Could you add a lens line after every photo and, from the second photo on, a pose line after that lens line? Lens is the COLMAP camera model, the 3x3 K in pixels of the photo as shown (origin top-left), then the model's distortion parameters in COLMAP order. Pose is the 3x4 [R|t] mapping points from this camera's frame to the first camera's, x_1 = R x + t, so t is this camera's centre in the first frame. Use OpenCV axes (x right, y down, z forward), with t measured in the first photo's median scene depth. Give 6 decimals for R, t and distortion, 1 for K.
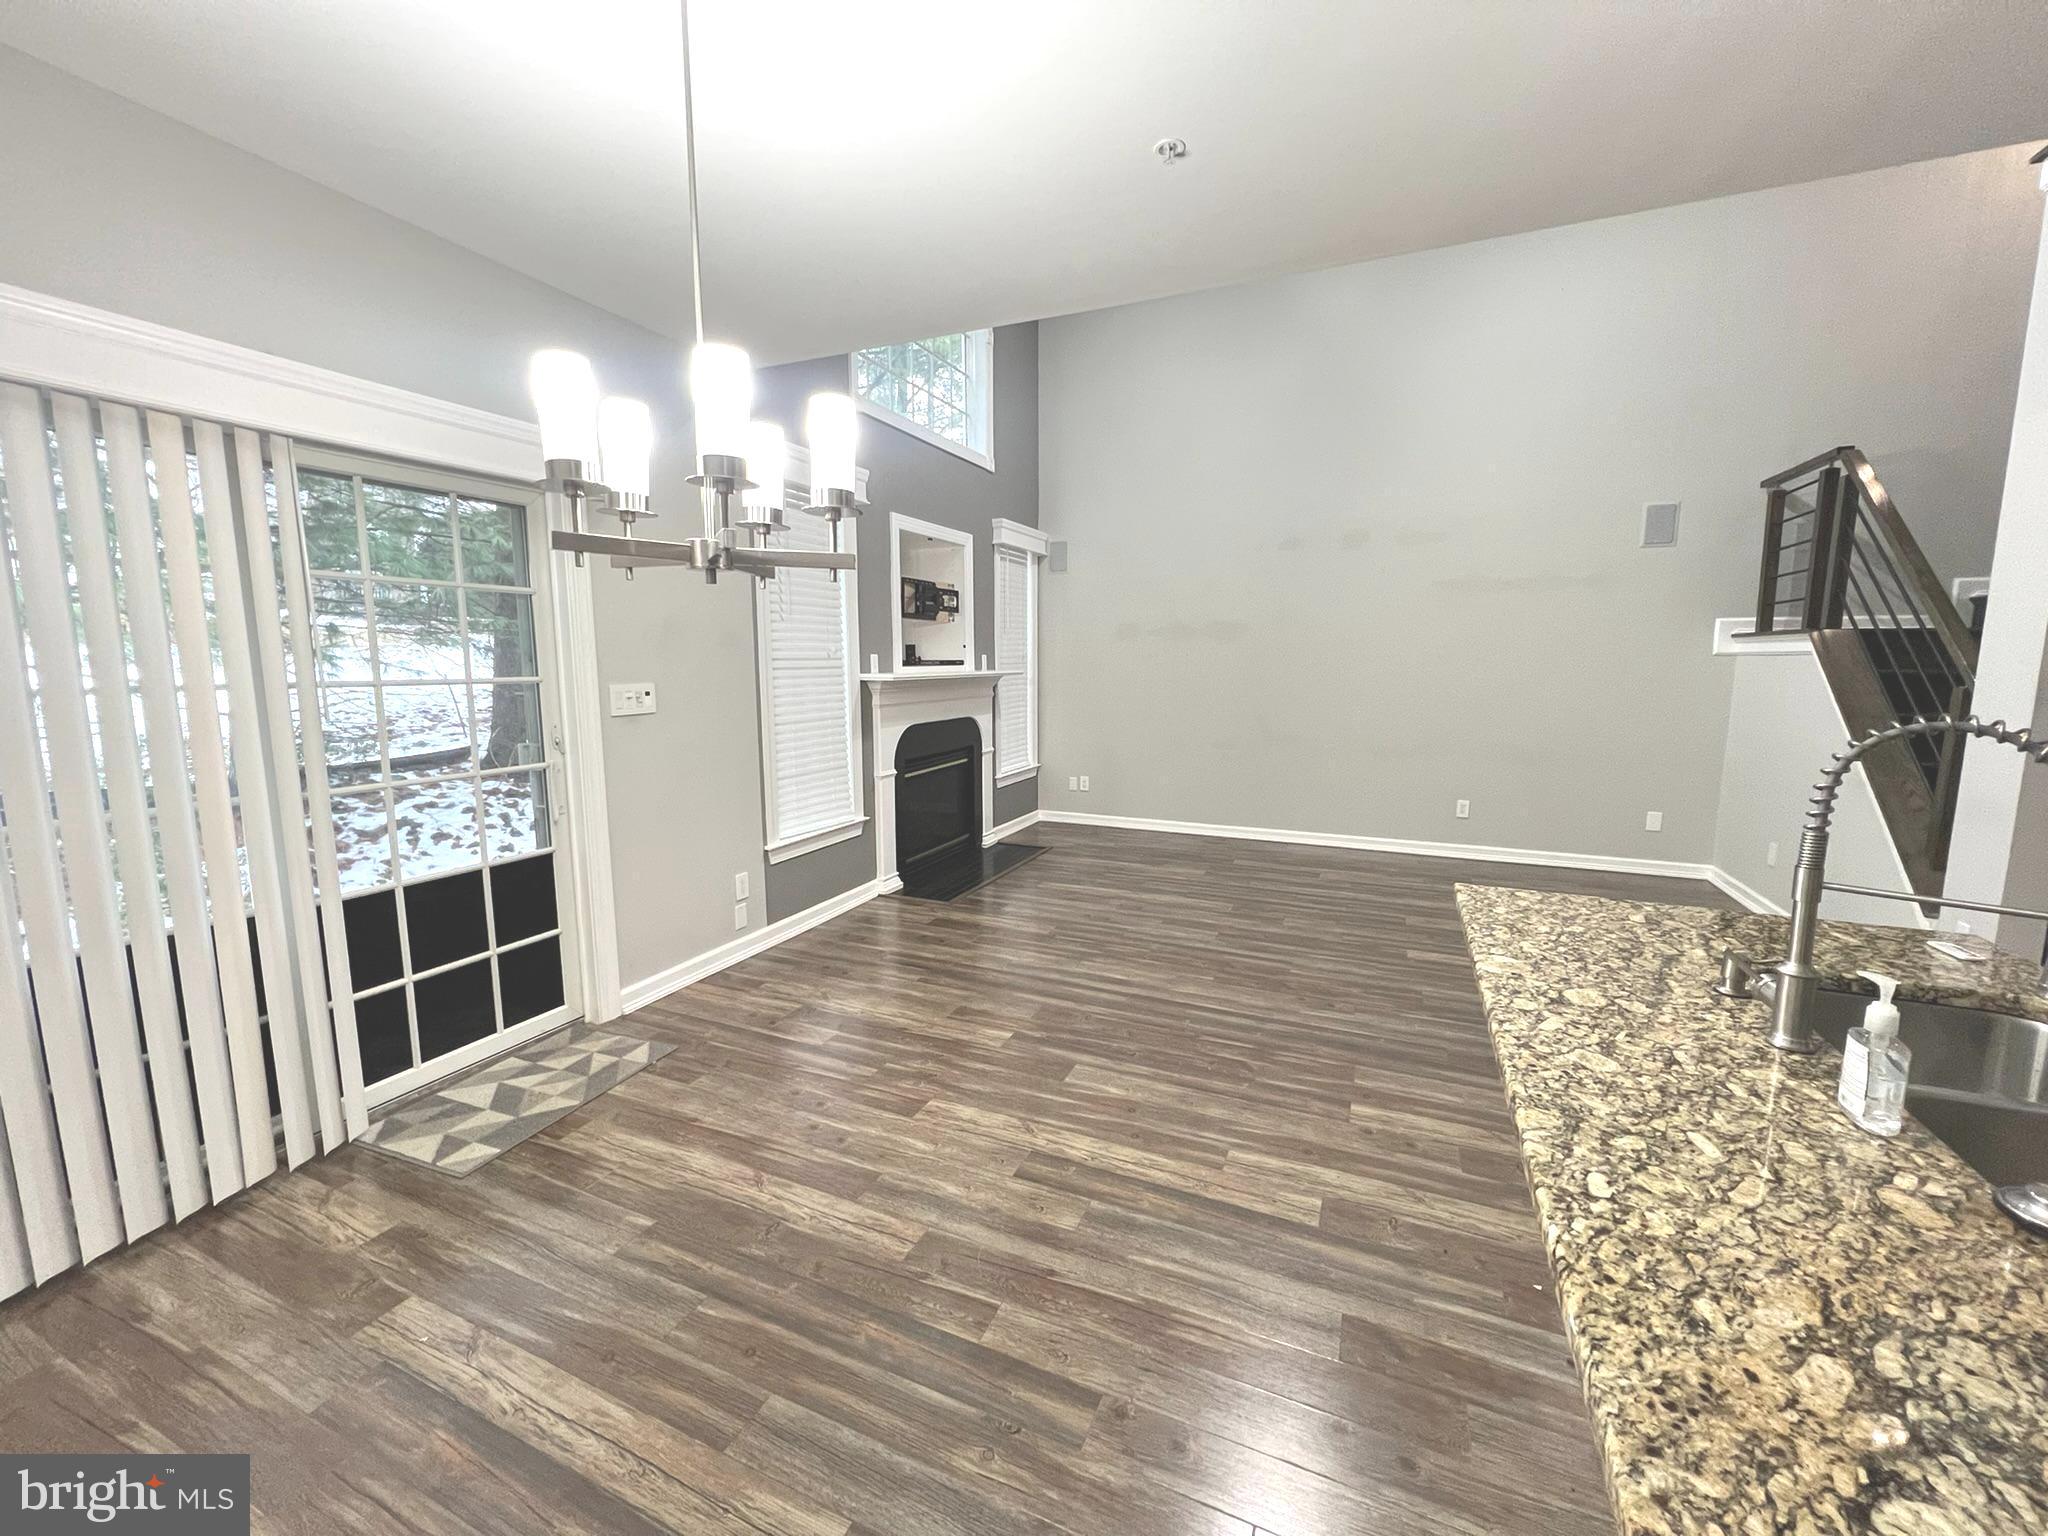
lens RADIAL K [[823.8, 0, 1024.0], [0, 823.8, 768.0], [0, 0, 1]] dist [0.000390, -0.000009]
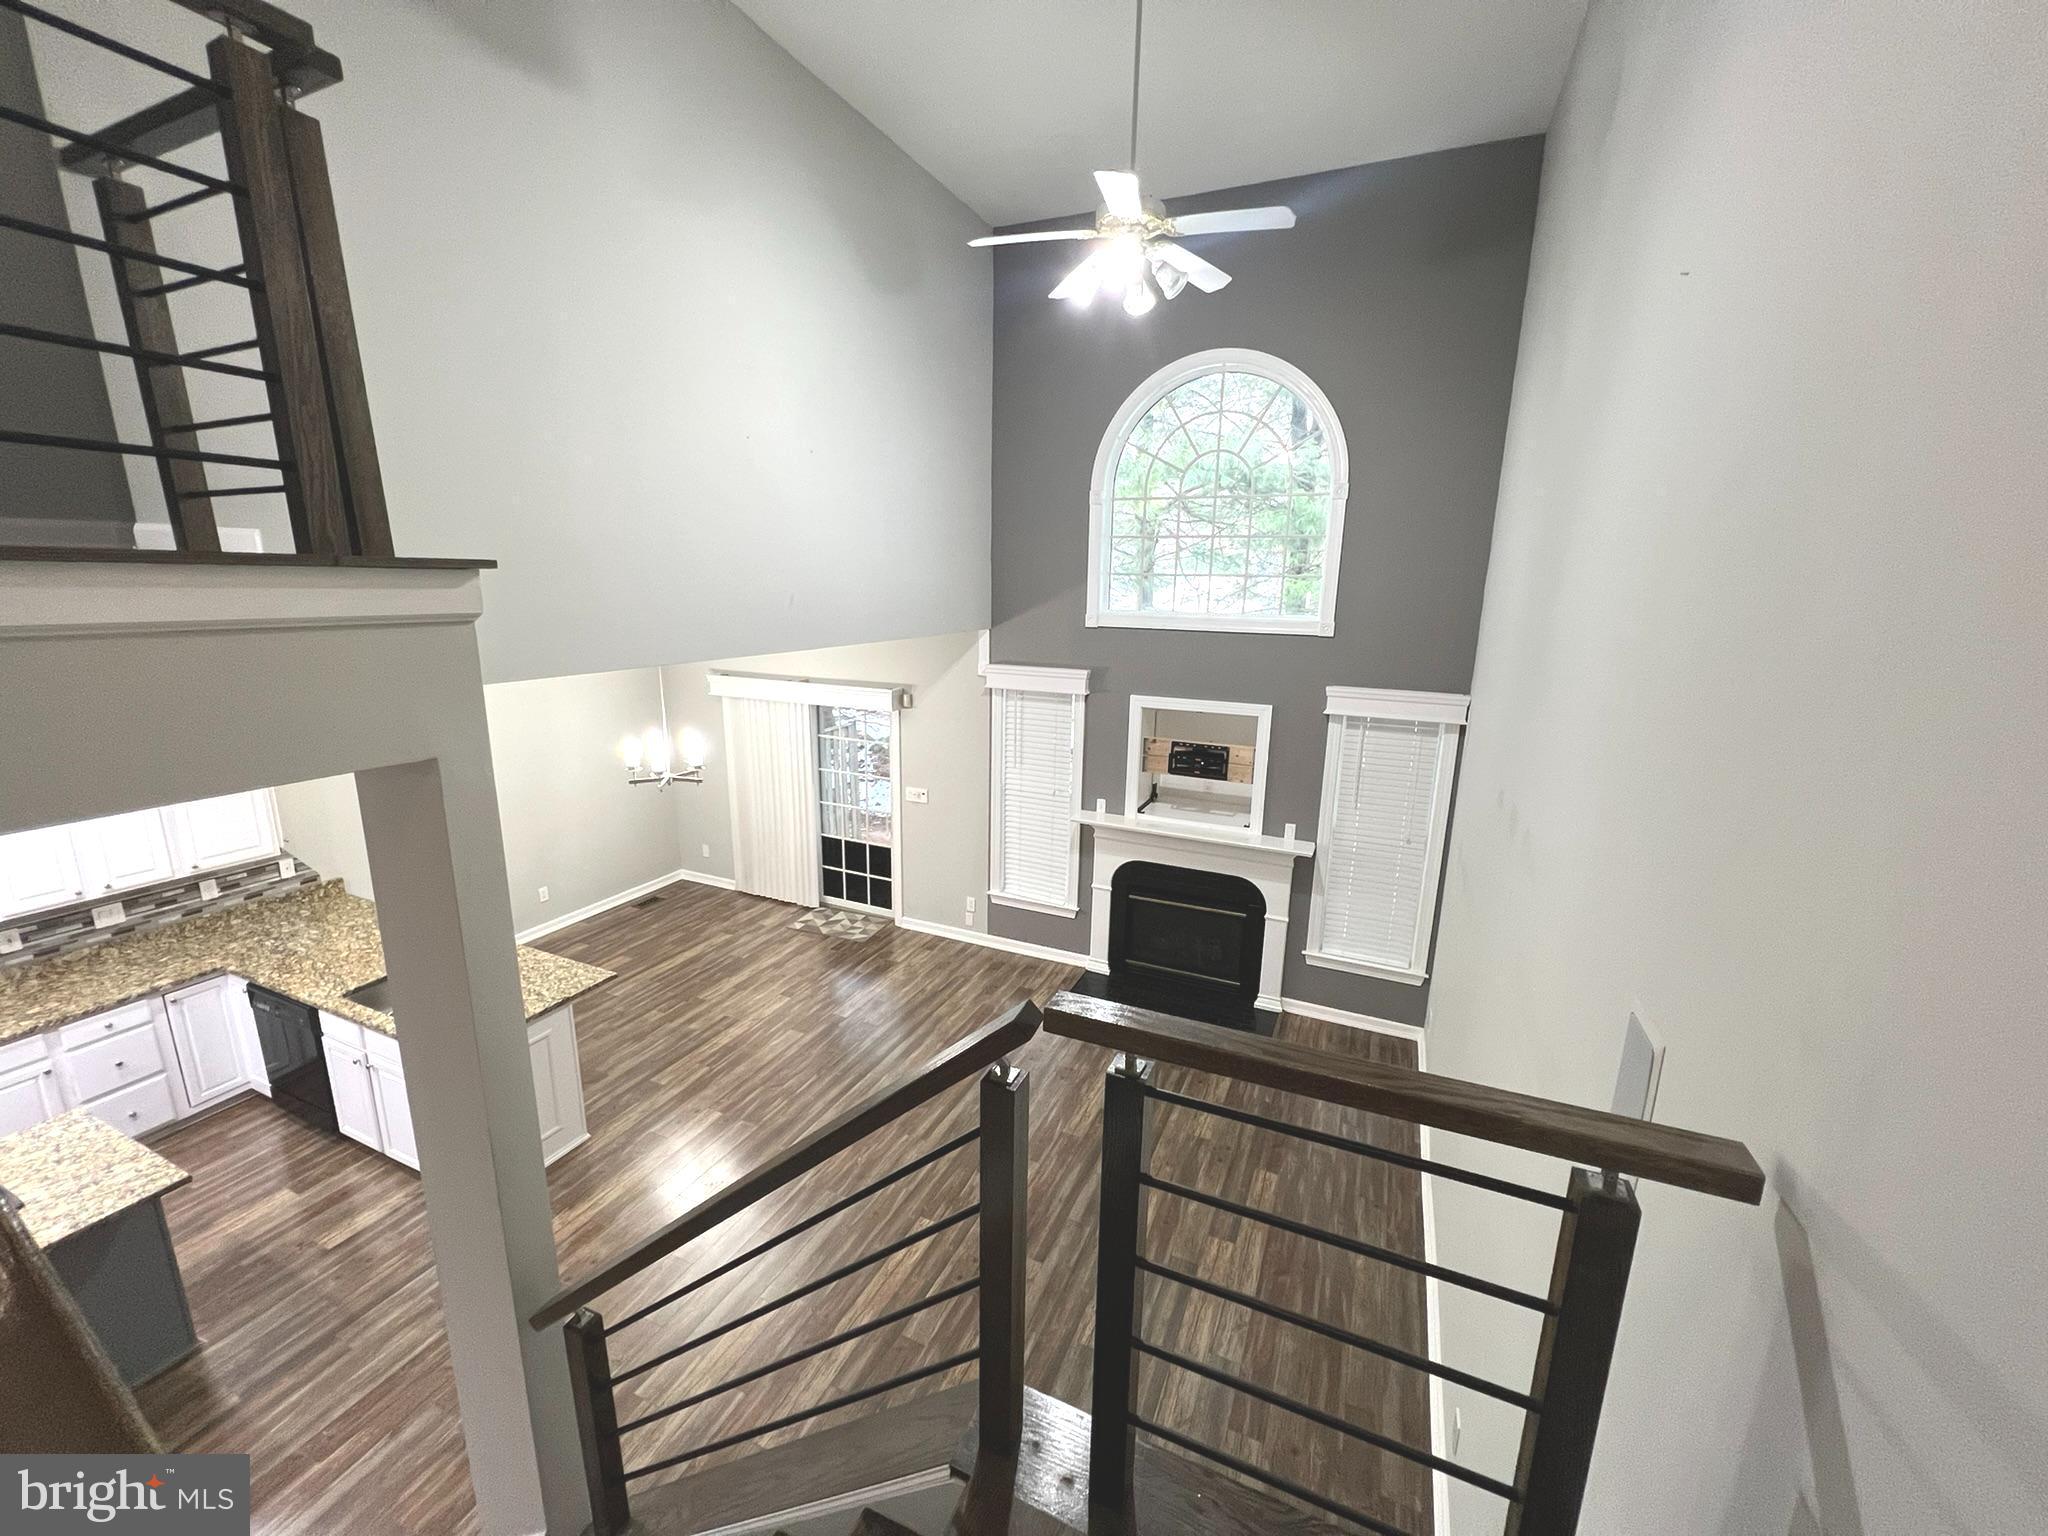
lens RADIAL K [[823.8, 0, 1024.0], [0, 823.8, 768.0], [0, 0, 1]] dist [0.000390, -0.000009]
pose [[-0.008416, 0.225990, -0.974093, 1.890727], [-0.153239, 0.962330, 0.224585, -0.796698], [0.988153, 0.151160, 0.026532, 1.410683]]
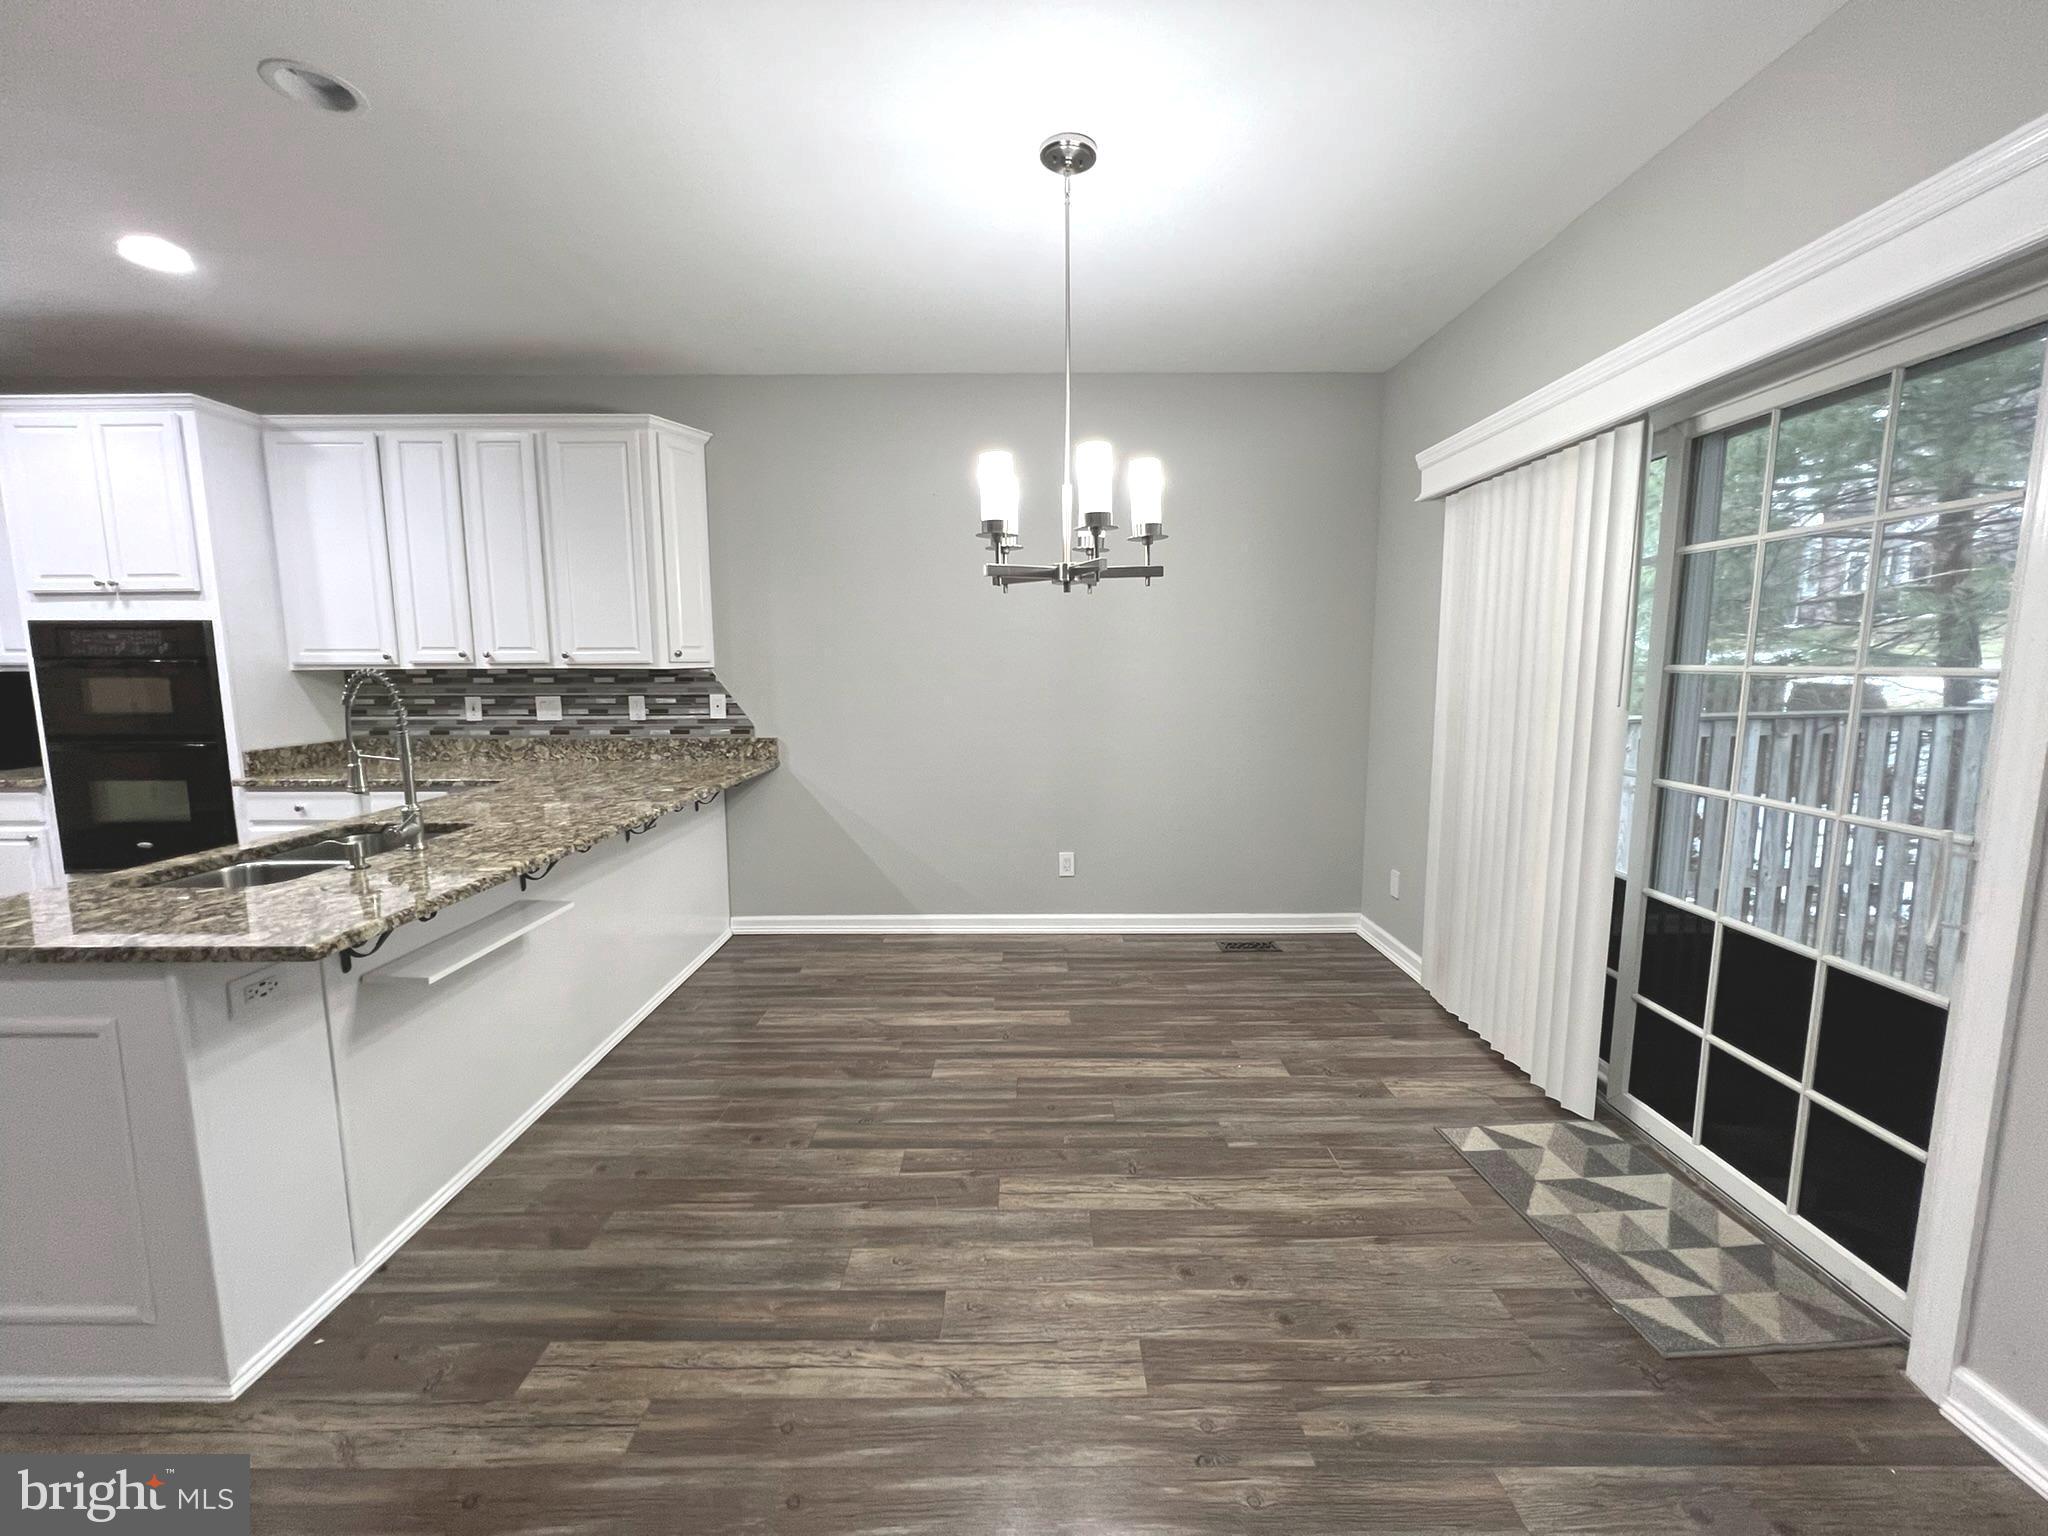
lens RADIAL K [[816.4, 0, 1021.8], [0, 816.4, 762.8], [0, 0, 1]] dist [-0.003432, -0.000475]
pose [[-0.915242, 0.050005, -0.399789, 0.167302], [-0.053451, 0.968428, 0.243494, -0.153141], [0.399343, 0.244225, -0.883674, 1.292713]]
